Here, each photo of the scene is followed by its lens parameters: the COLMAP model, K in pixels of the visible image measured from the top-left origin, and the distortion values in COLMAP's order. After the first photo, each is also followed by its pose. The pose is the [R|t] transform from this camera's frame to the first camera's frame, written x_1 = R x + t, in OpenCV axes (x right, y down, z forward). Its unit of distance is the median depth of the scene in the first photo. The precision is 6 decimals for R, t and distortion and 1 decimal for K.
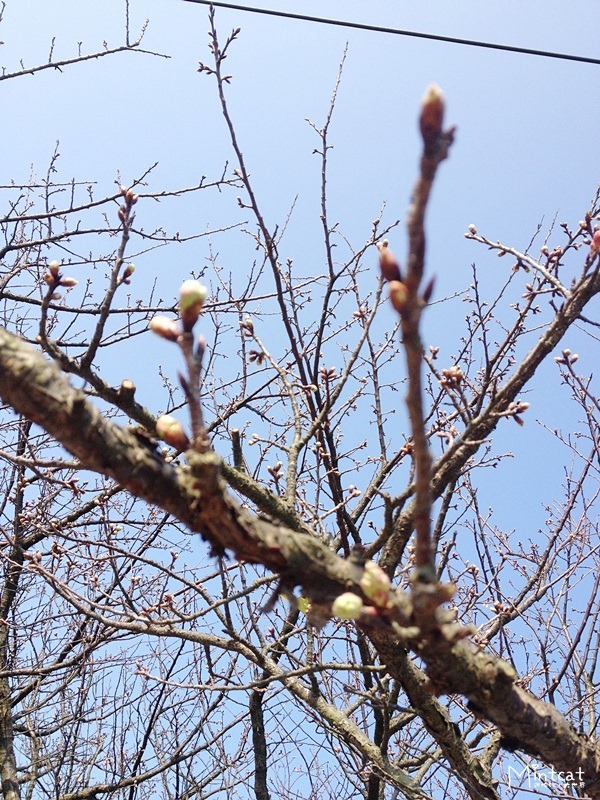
lens RADIAL K [[713.8, 0, 302.1], [0, 713.8, 411.2], [0, 0, 1]] dist [0.164579, -0.333520]
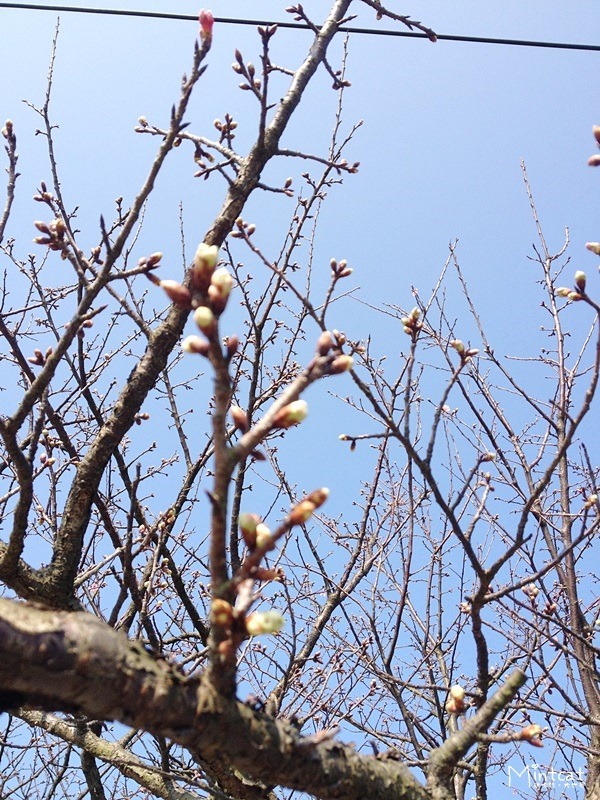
lens RADIAL K [[713.8, 0, 302.1], [0, 713.8, 411.2], [0, 0, 1]] dist [0.164579, -0.333520]
pose [[0.960403, -0.166380, 0.223479, 0.090391], [0.174357, 0.984548, -0.016306, 0.064149], [-0.217313, 0.054626, 0.974572, 0.090368]]
